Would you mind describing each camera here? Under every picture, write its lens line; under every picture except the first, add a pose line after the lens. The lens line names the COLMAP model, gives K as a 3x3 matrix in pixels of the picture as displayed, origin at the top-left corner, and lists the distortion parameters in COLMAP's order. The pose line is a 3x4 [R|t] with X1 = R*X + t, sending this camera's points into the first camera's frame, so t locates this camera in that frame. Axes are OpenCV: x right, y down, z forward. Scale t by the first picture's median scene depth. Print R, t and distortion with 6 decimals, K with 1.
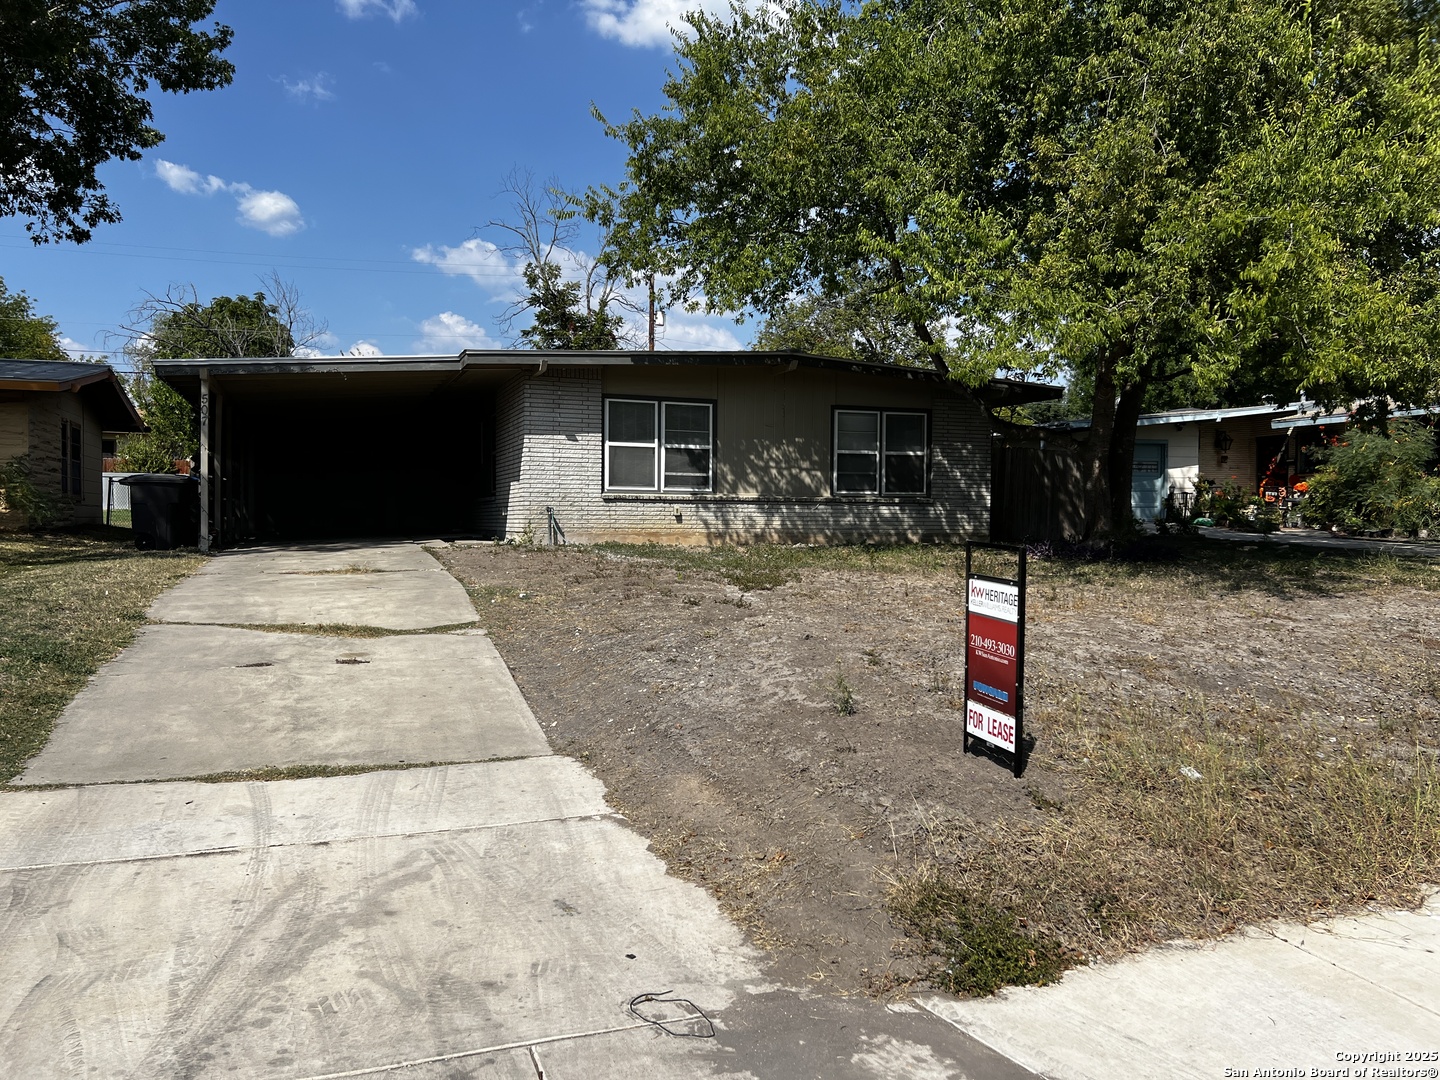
lens RADIAL K [[1100.3, 0, 720.0], [0, 1100.3, 546.2], [0, 0, 1]] dist [0.031302, -0.033143]
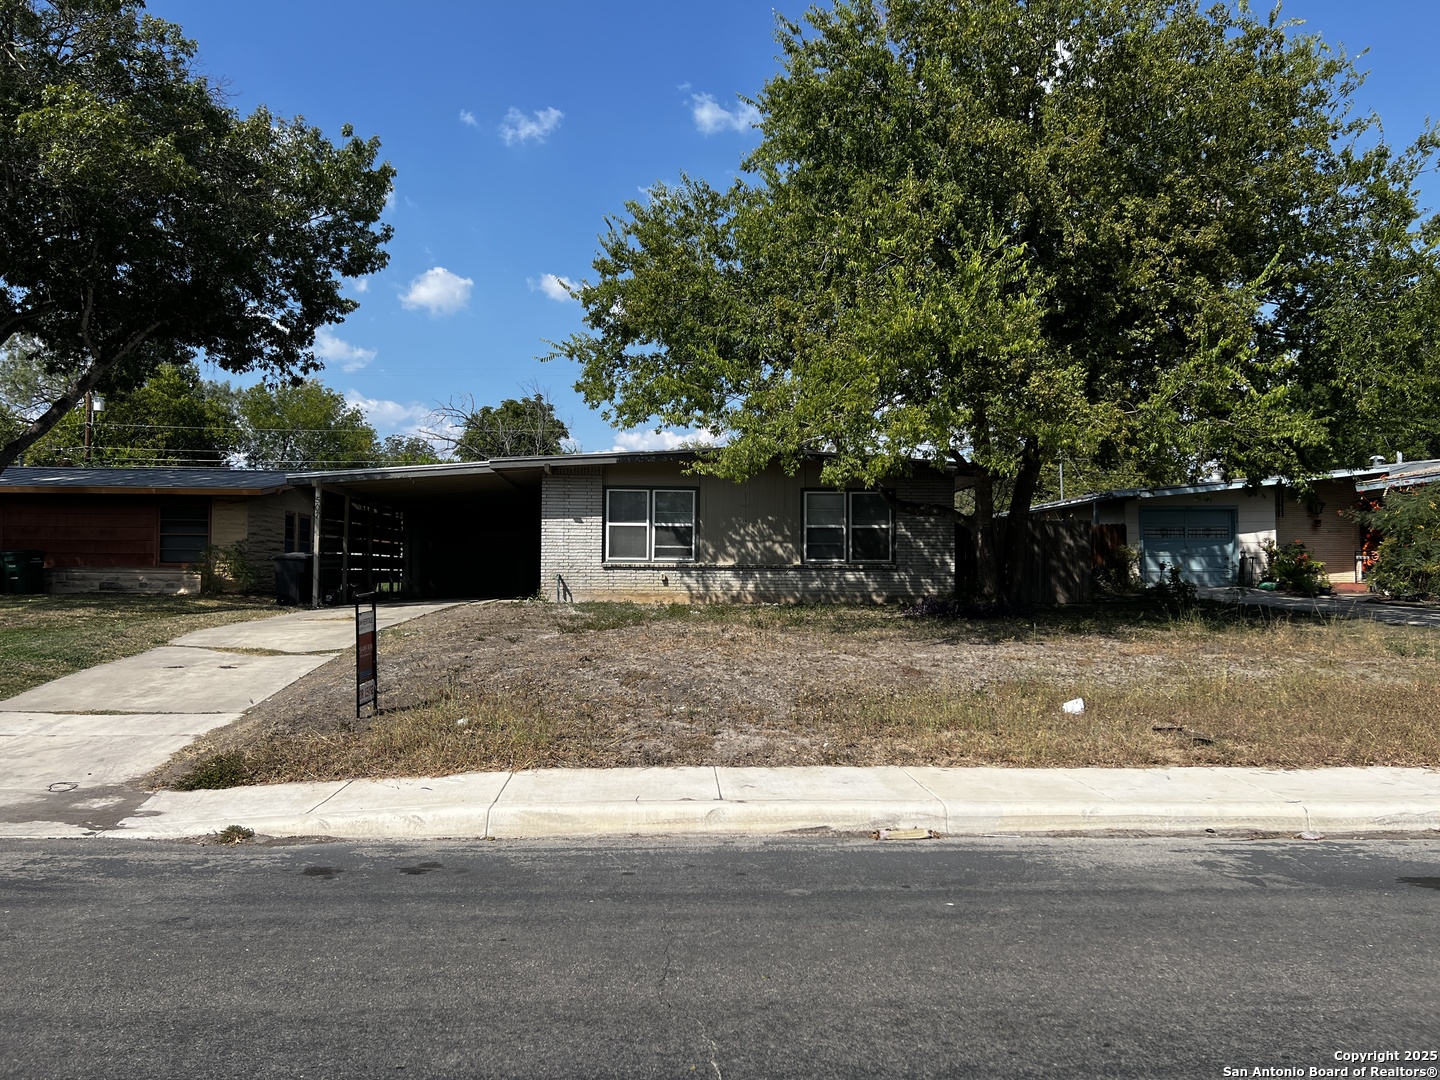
lens RADIAL K [[1100.3, 0, 720.4], [0, 1100.3, 536.5], [0, 0, 1]] dist [0.031302, -0.033143]
pose [[0.953638, -0.014707, -0.300595, 0.379140], [-0.006222, 0.997628, -0.068551, 0.007208], [0.300891, 0.067243, 0.951285, -0.164285]]
